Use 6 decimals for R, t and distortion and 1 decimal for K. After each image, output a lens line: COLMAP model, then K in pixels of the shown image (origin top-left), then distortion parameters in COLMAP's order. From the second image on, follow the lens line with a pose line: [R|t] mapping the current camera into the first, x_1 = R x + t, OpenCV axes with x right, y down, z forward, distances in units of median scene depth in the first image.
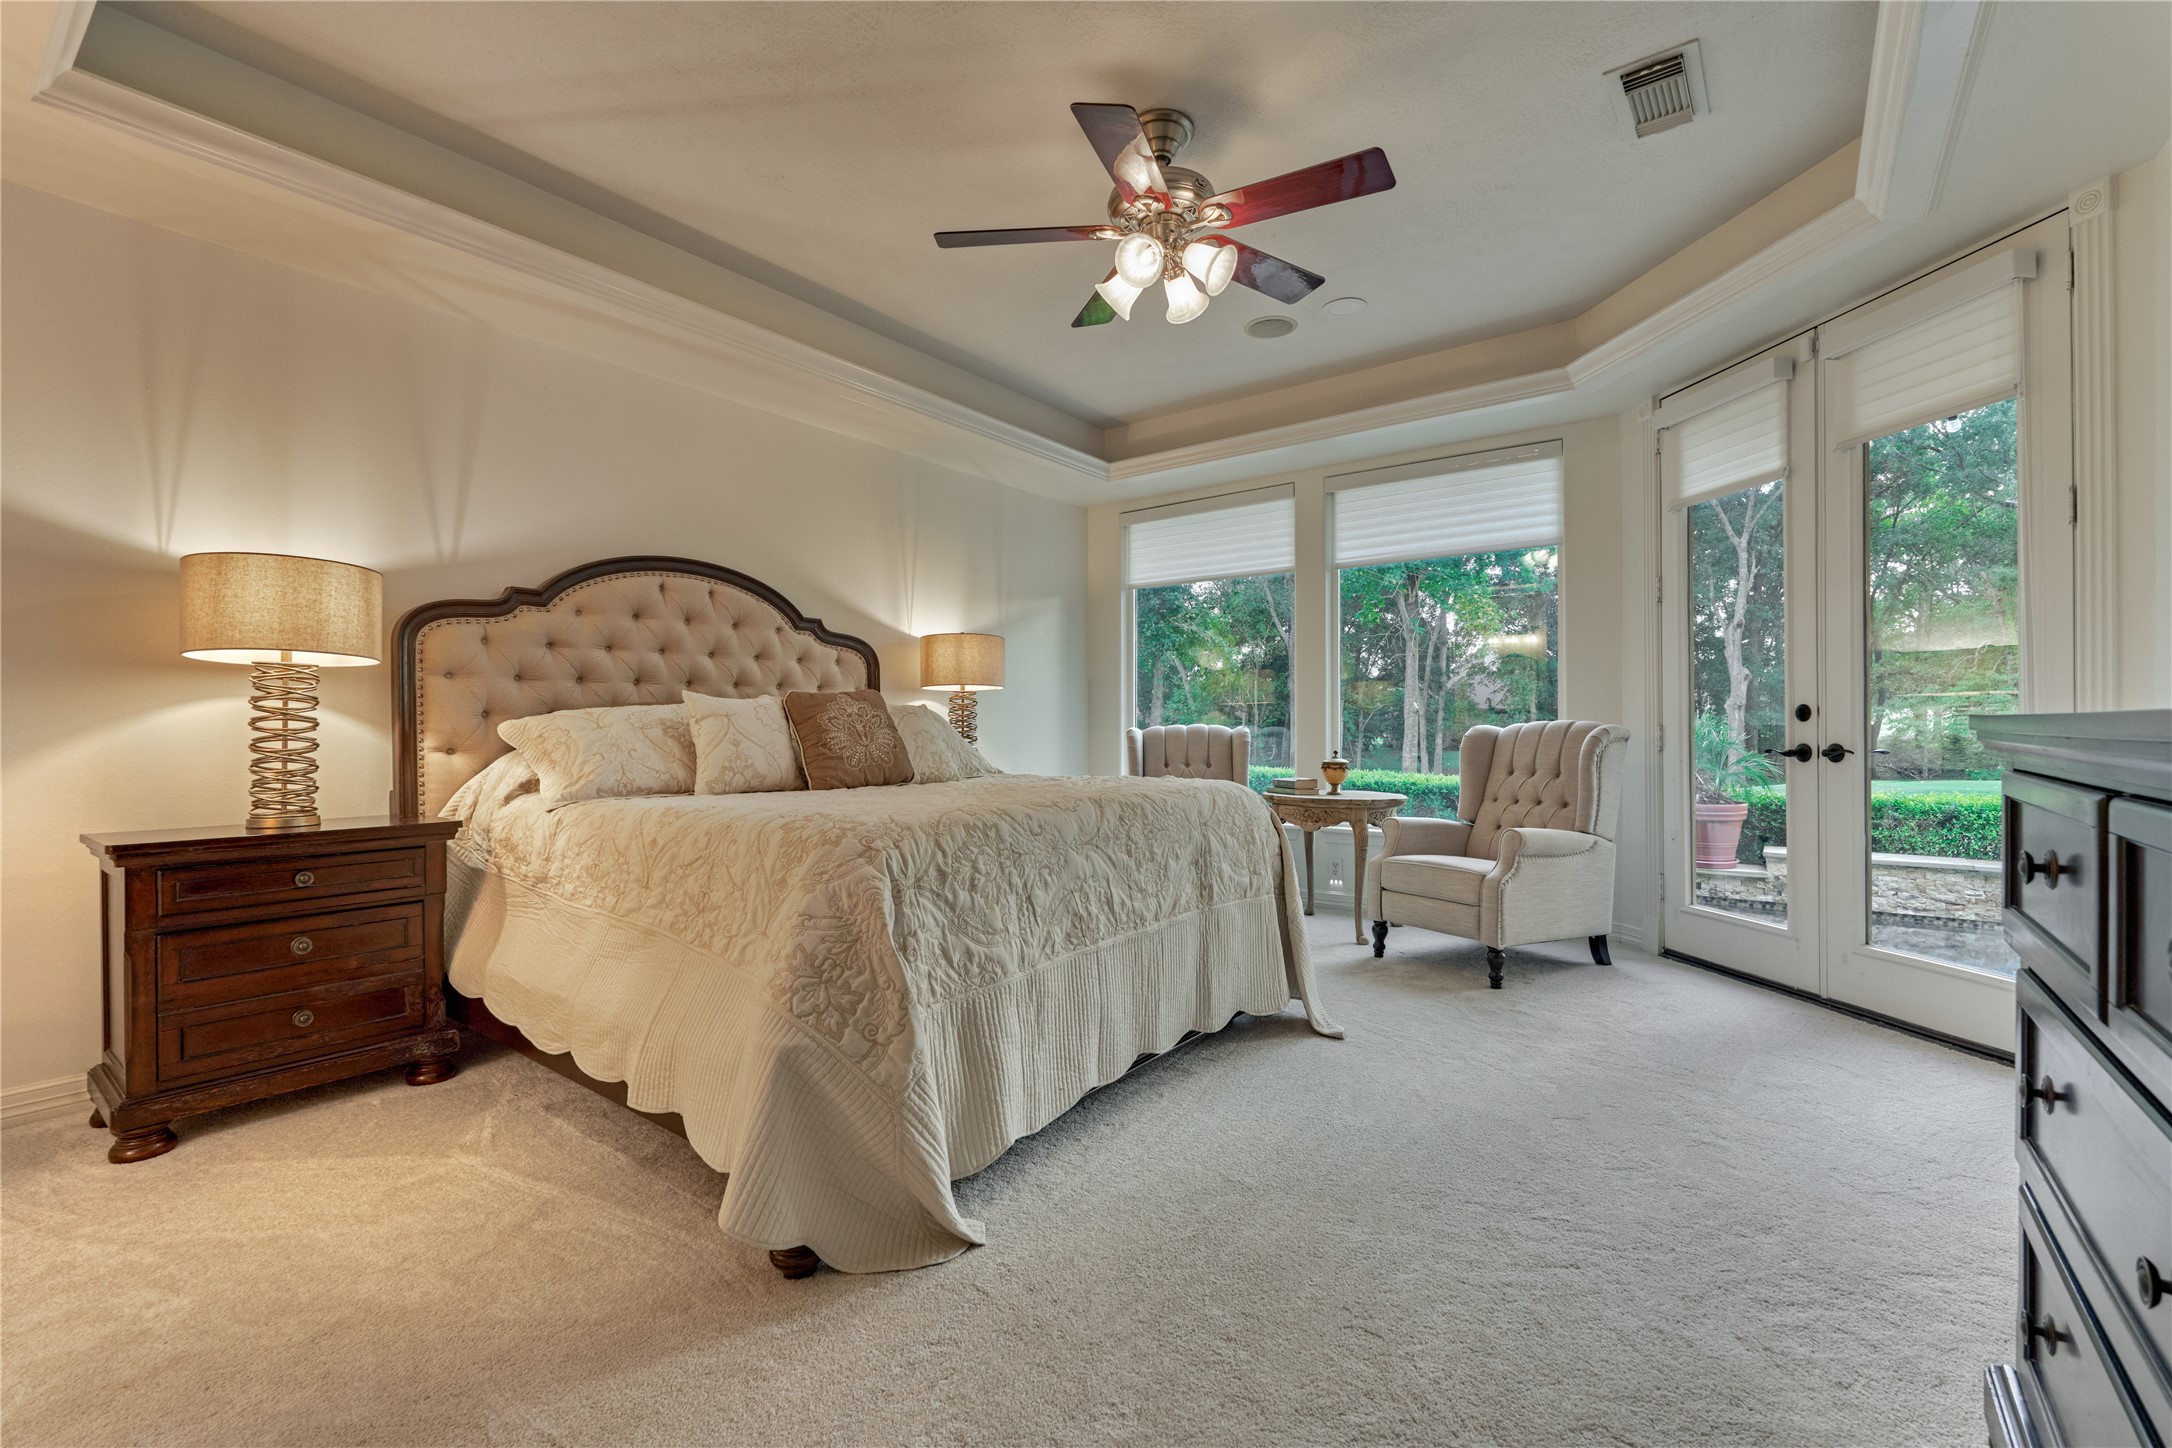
lens RADIAL K [[976.9, 0, 1087.0], [0, 976.9, 728.1], [0, 0, 1]] dist [-0.007028, 0.000905]
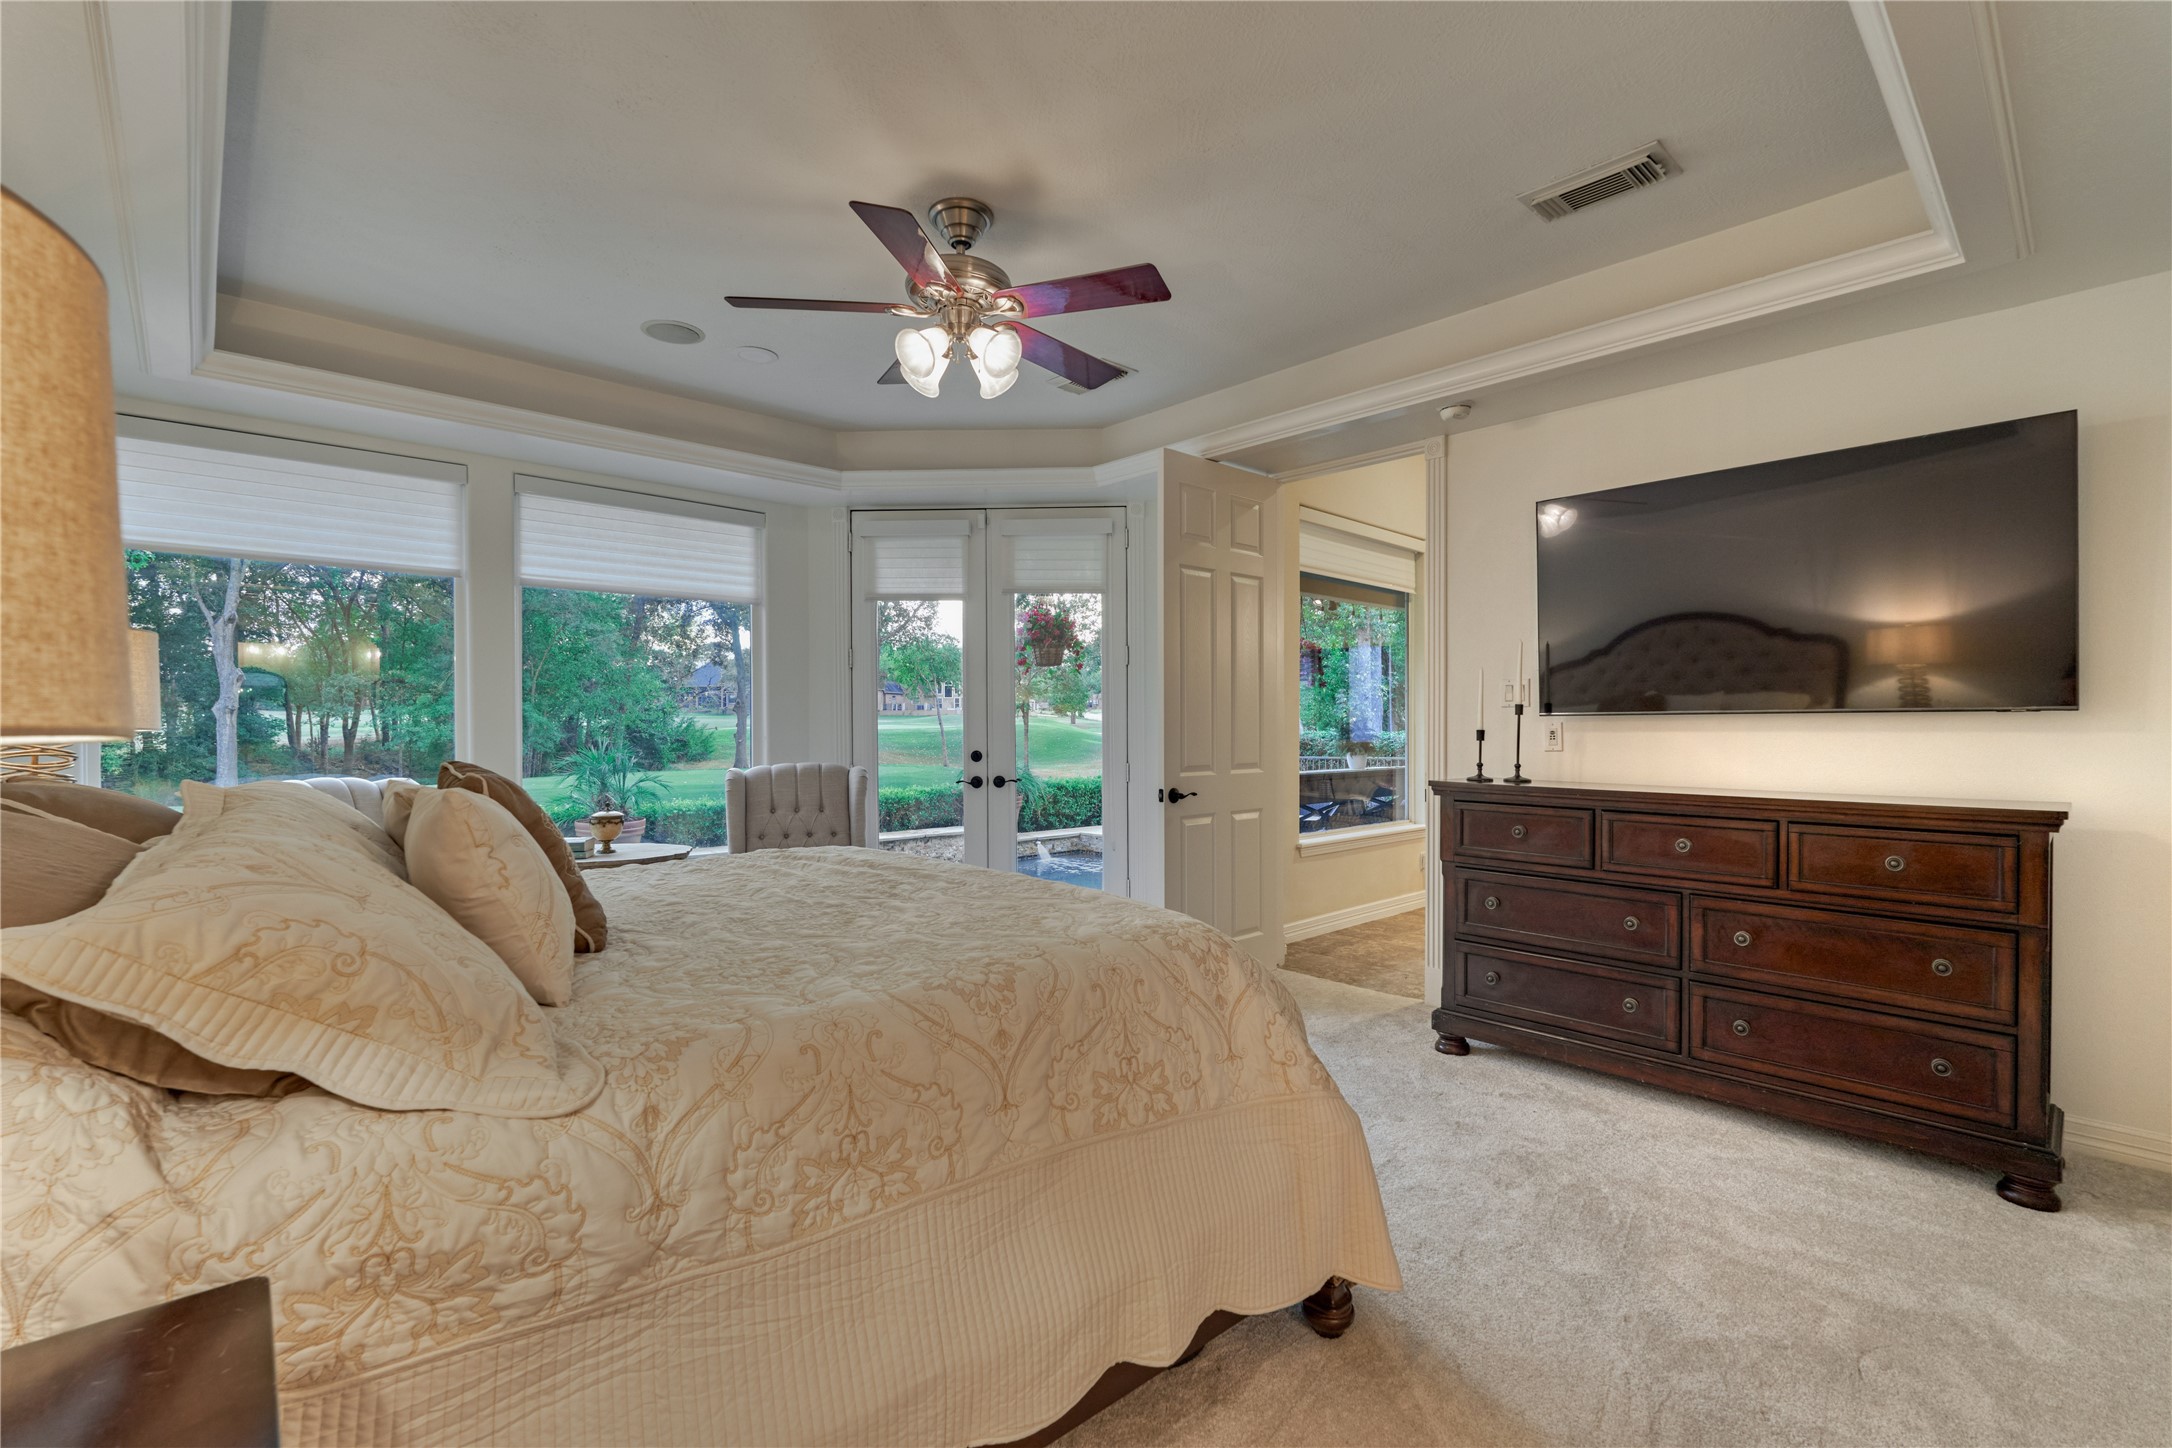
lens RADIAL K [[976.9, 0, 1092.5], [0, 976.9, 728.5], [0, 0, 1]] dist [-0.007028, 0.000905]
pose [[0.140494, -0.002803, 0.990078, -0.768185], [-0.001360, 0.999995, 0.003024, -0.064584], [-0.990081, -0.001771, 0.140489, 0.601567]]
